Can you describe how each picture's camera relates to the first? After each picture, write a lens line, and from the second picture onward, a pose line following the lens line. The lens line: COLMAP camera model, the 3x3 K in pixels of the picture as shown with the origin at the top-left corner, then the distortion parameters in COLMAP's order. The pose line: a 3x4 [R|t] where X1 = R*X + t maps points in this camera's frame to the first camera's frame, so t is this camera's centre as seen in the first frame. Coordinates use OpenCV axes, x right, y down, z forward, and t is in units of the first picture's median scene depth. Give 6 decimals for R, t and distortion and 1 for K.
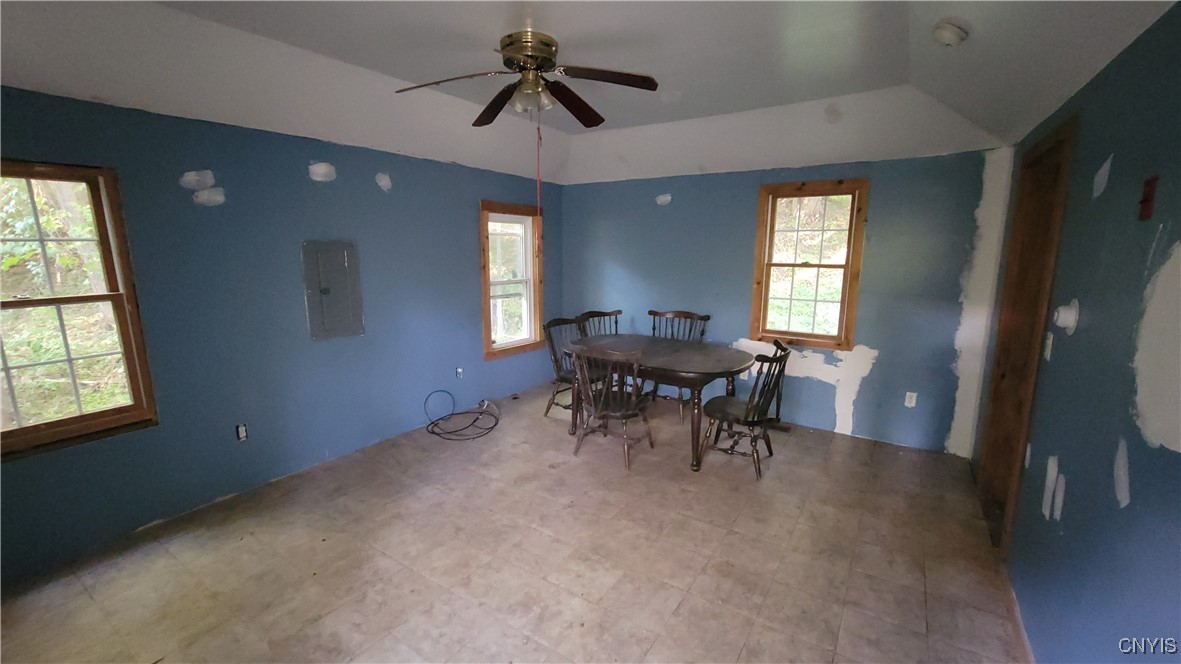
lens RADIAL K [[467.1, 0, 590.9], [0, 467.1, 331.3], [0, 0, 1]] dist [-0.014980, -0.000186]
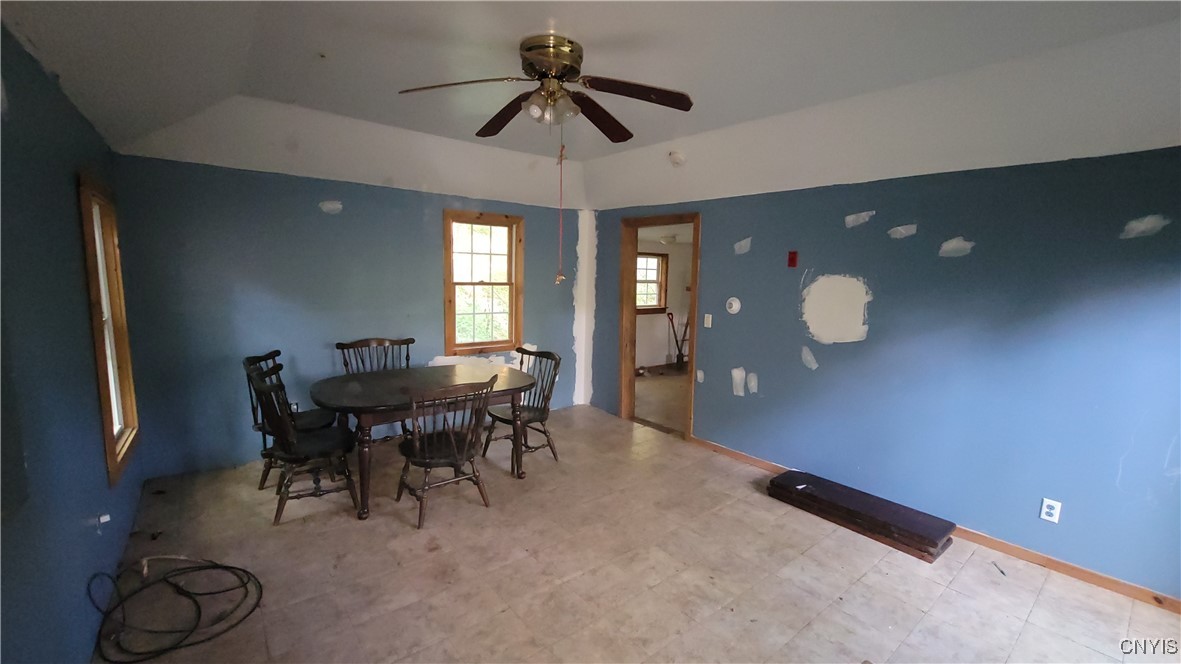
lens RADIAL K [[467.1, 0, 586.7], [0, 467.1, 332.5], [0, 0, 1]] dist [-0.014980, -0.000186]
pose [[0.324739, -0.117246, 0.938508, -0.601243], [0.141564, 0.987134, 0.074337, -0.076524], [-0.935149, 0.108719, 0.337159, 0.405470]]
